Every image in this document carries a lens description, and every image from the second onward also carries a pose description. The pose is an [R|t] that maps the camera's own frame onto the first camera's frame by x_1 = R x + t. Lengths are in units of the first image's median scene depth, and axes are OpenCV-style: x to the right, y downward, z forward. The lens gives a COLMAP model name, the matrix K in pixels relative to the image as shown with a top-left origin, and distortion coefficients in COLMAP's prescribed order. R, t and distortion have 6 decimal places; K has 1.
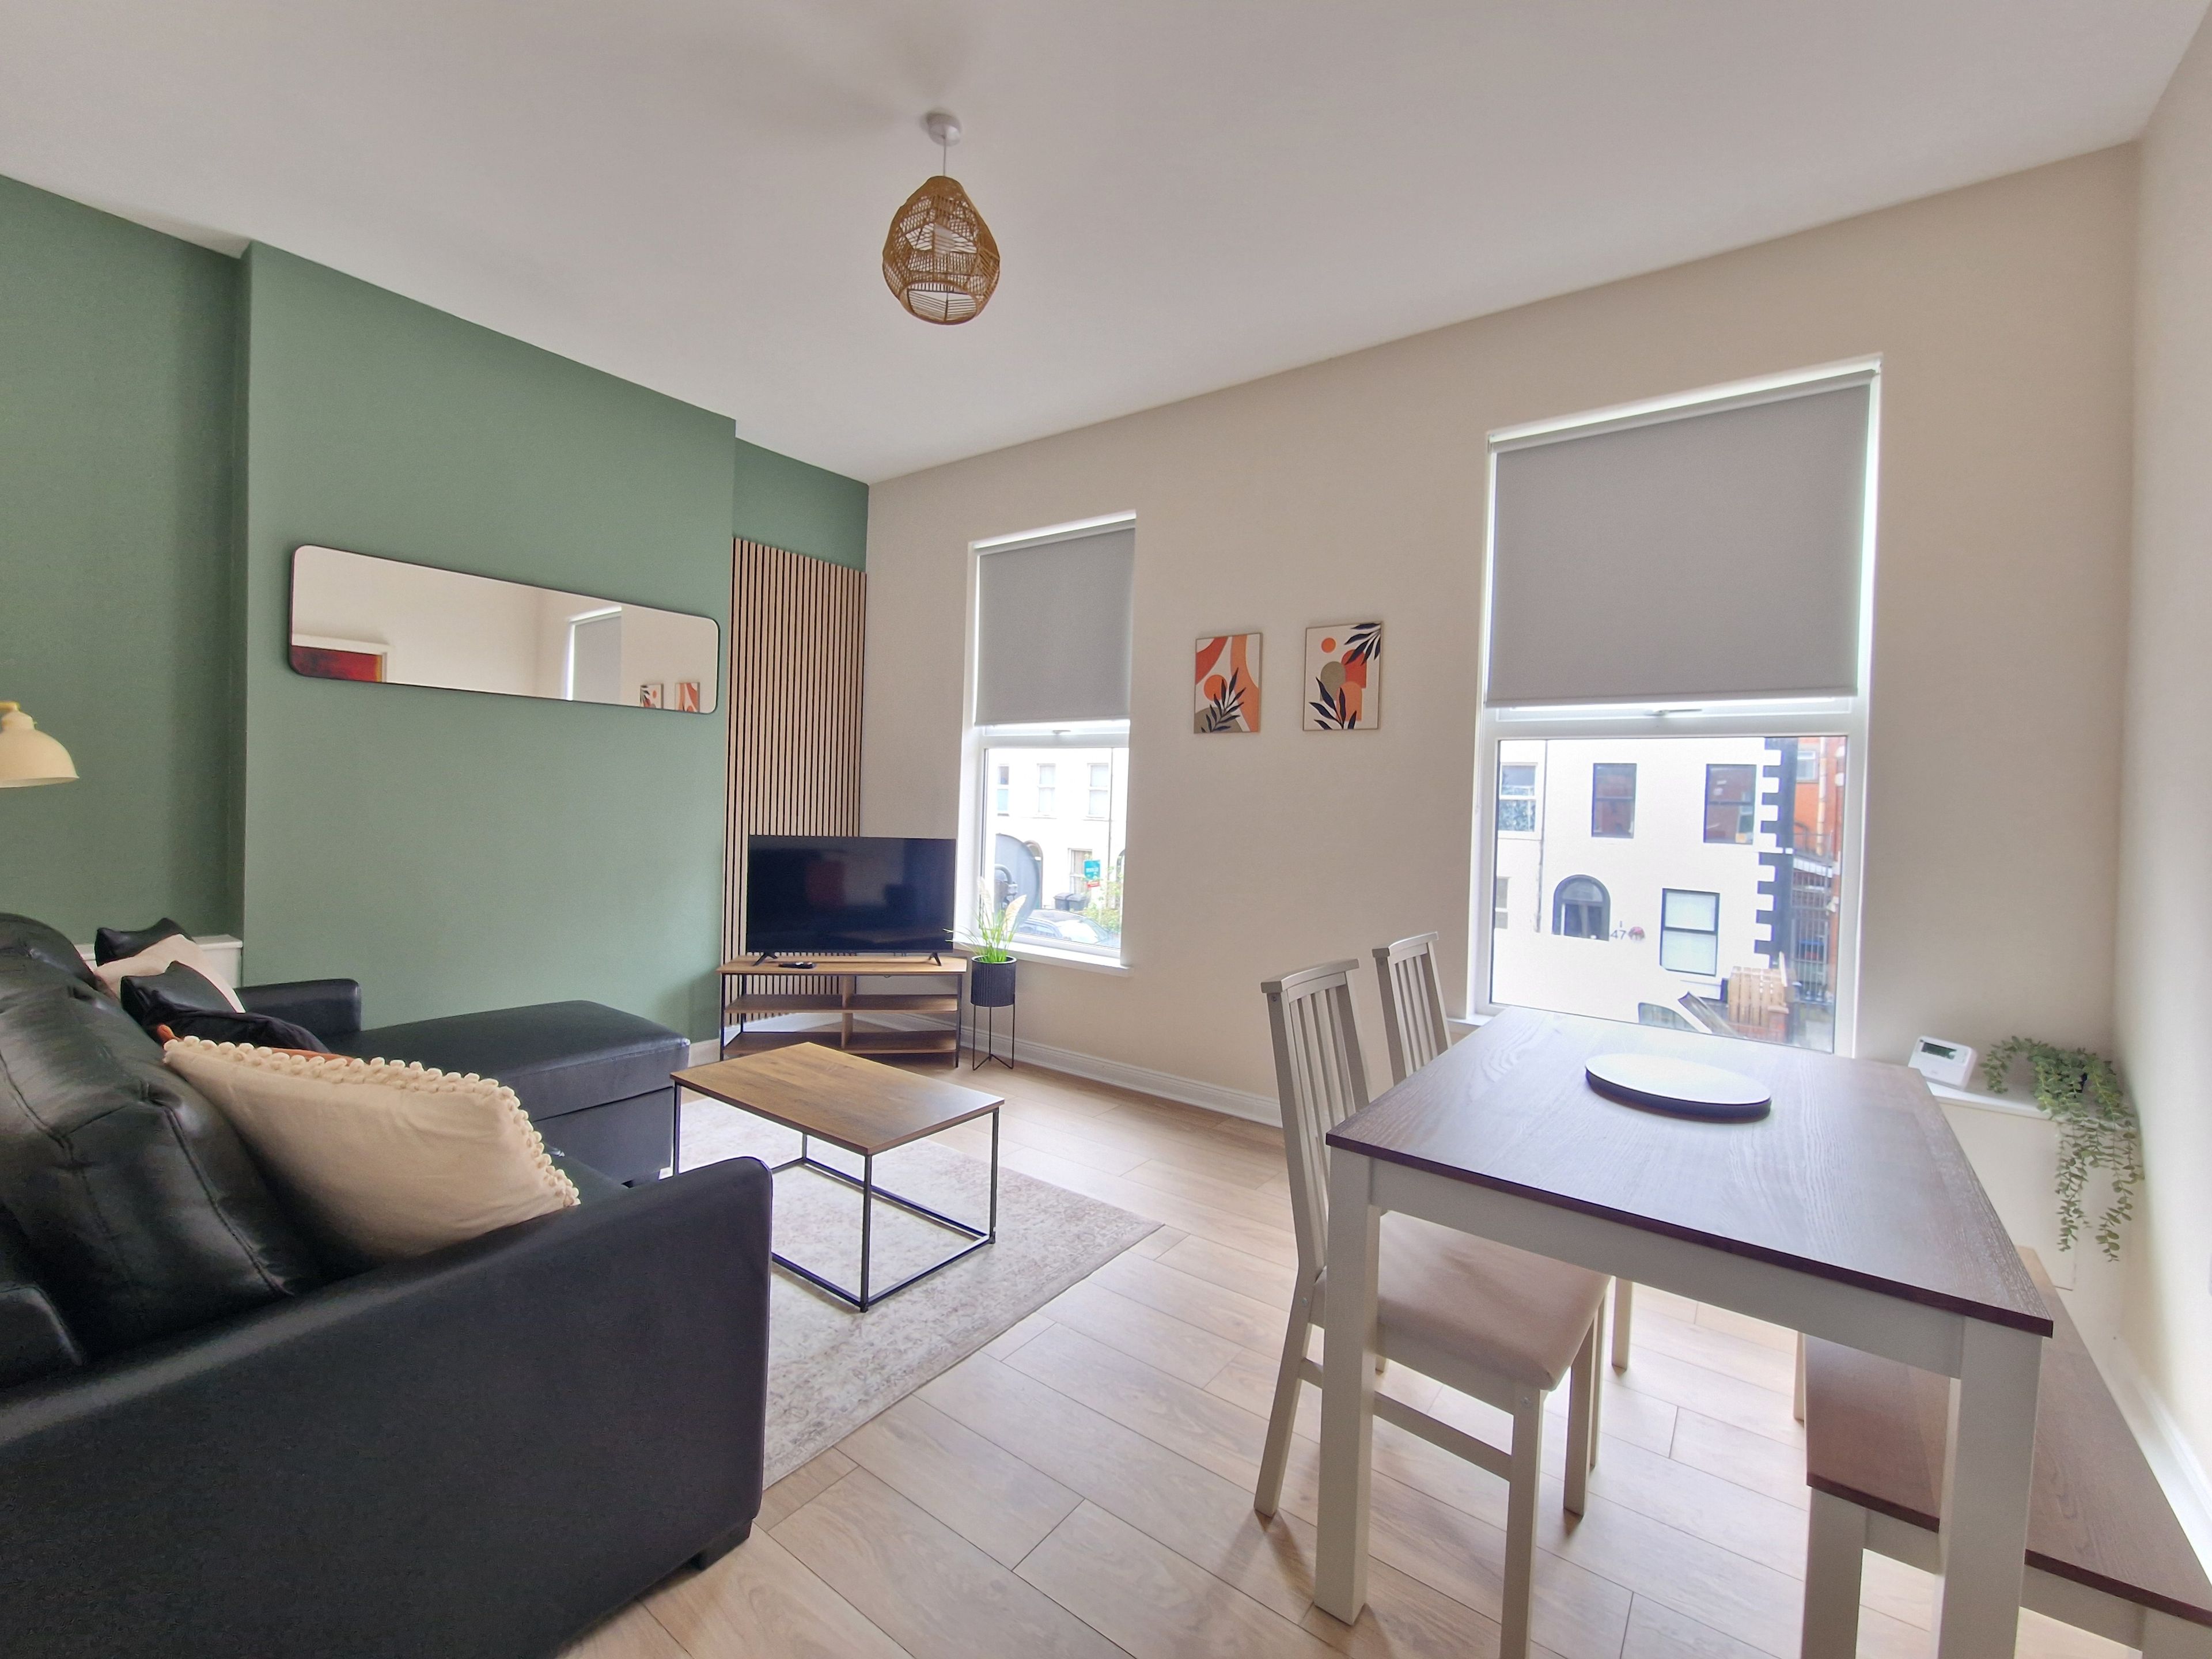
lens RADIAL K [[909.0, 0, 1104.1], [0, 909.0, 808.5], [0, 0, 1]] dist [-0.000562, -0.003192]
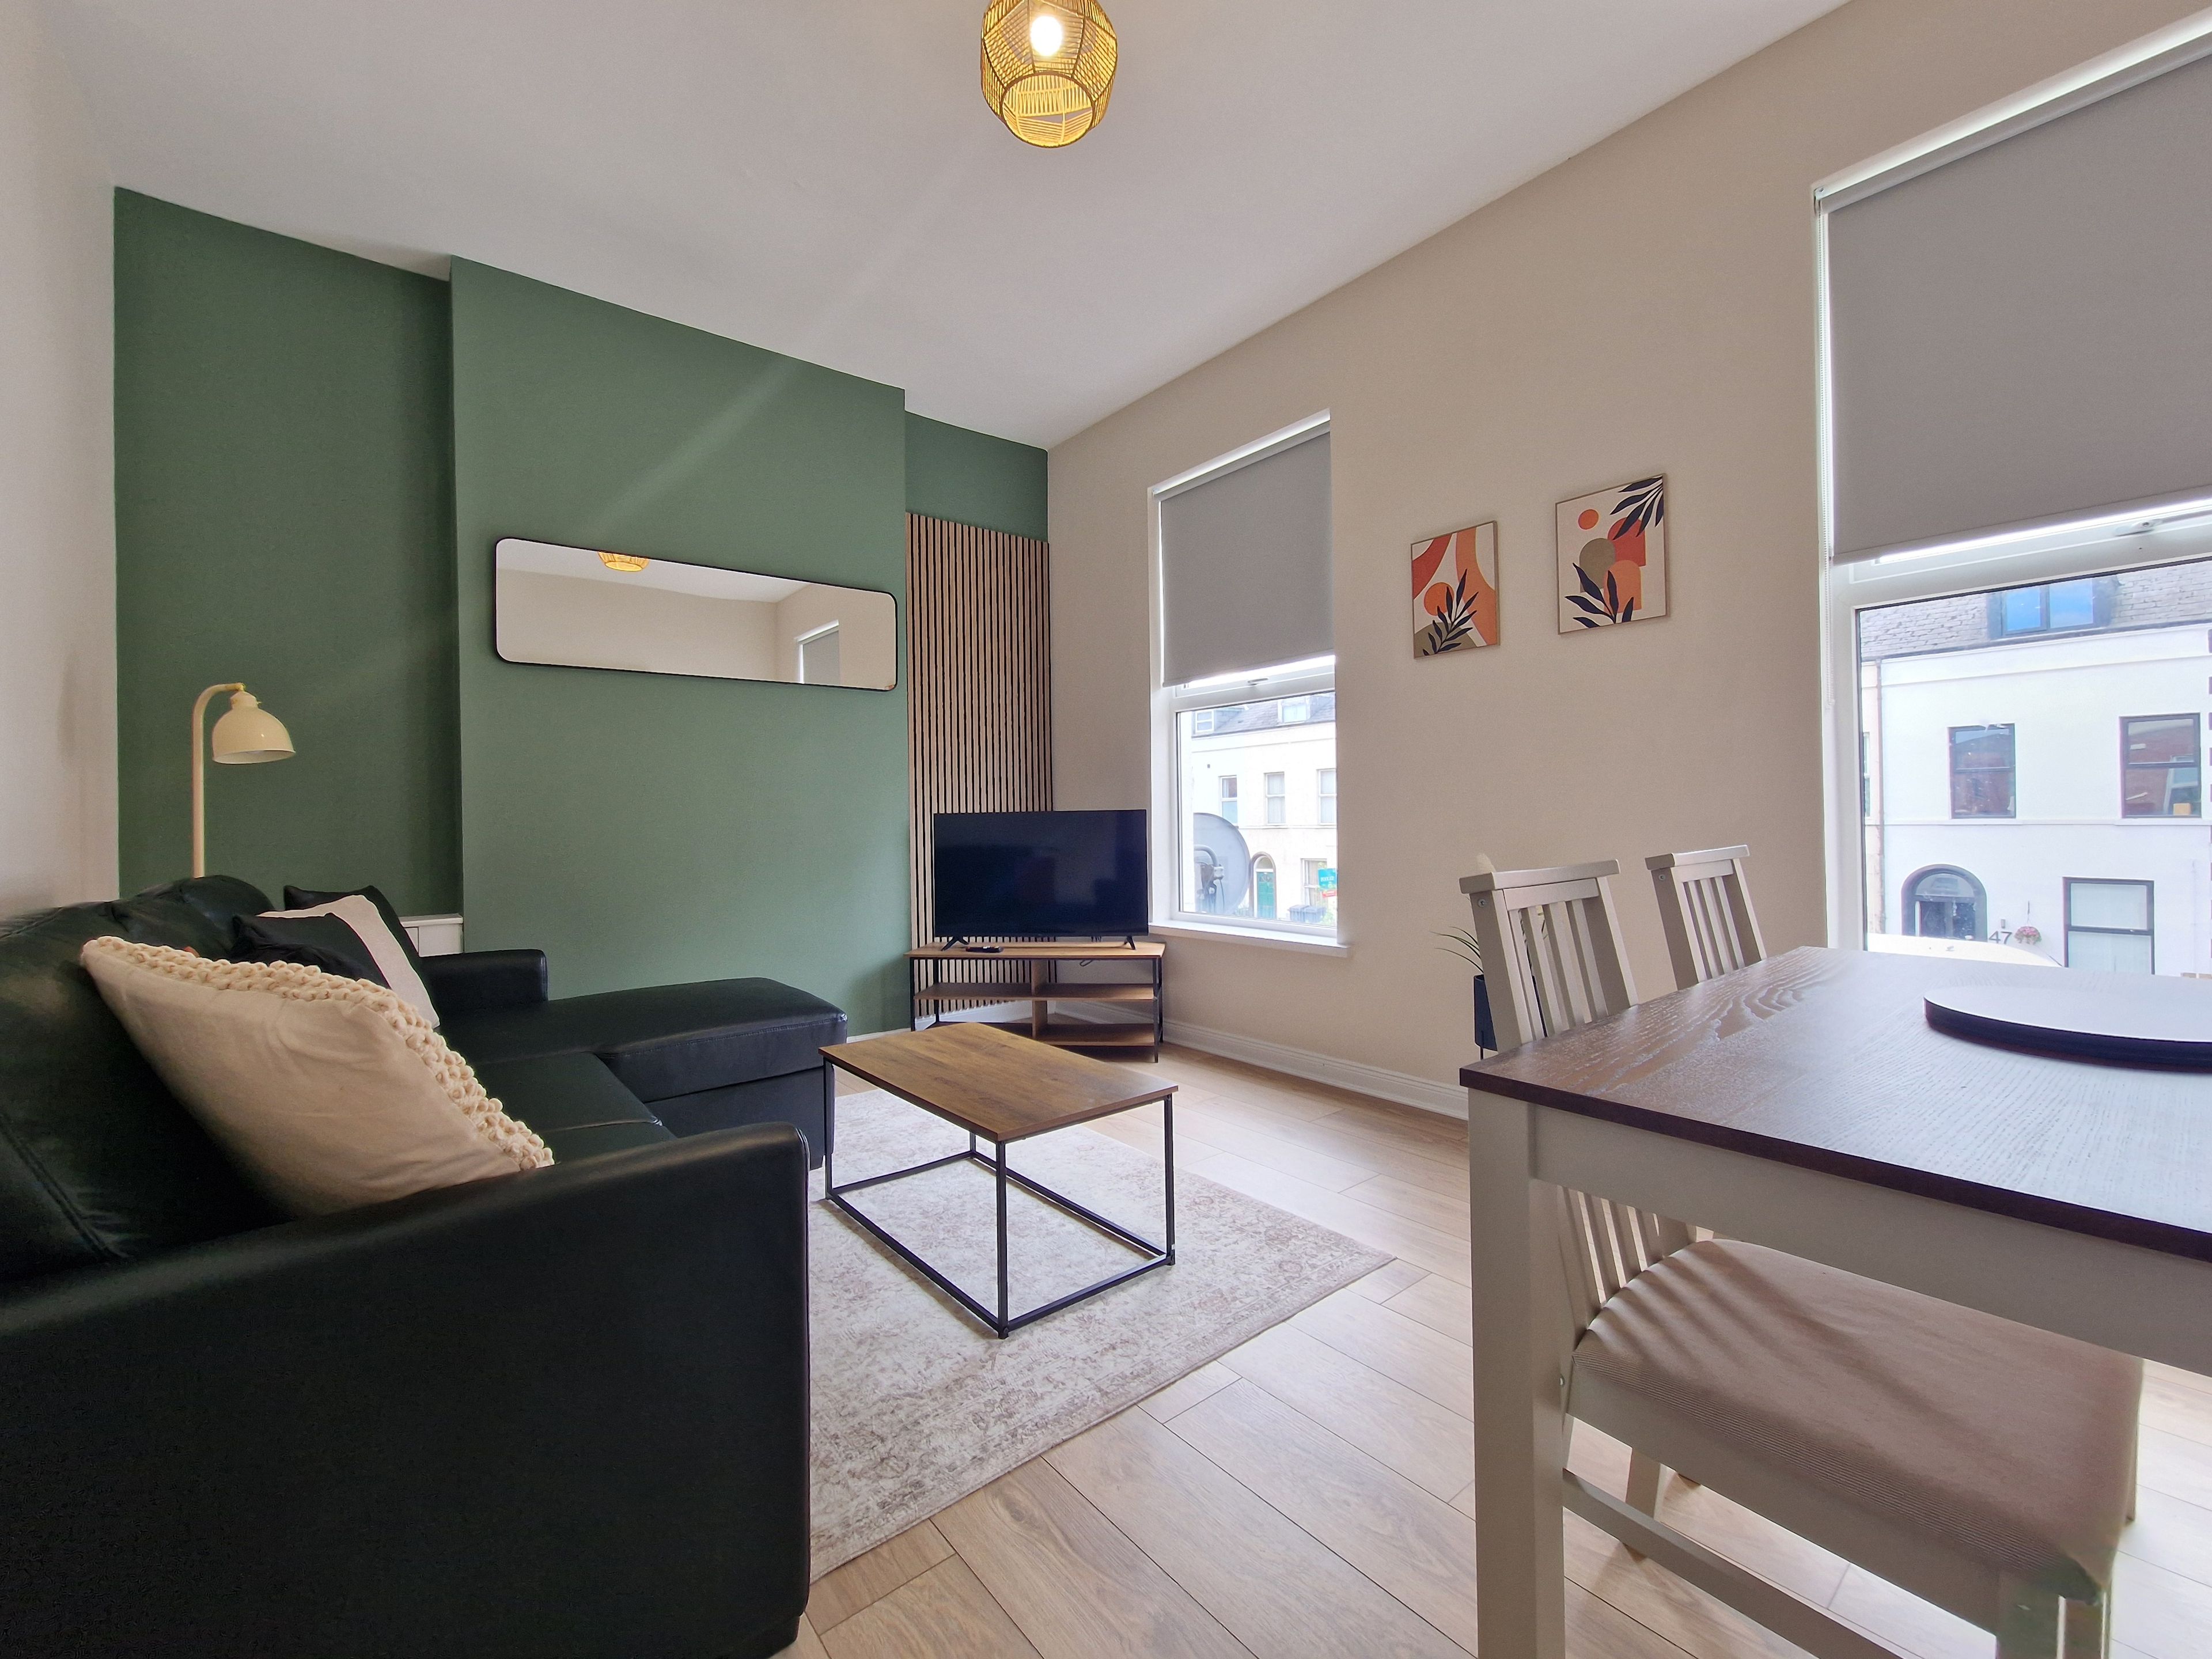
lens RADIAL K [[909.0, 0, 1104.1], [0, 909.0, 808.5], [0, 0, 1]] dist [-0.000562, -0.003192]
pose [[0.967032, -0.046909, -0.250295, 0.030688], [0.042188, 0.998817, -0.024200, 0.069836], [0.251134, 0.012842, 0.967867, 0.153160]]
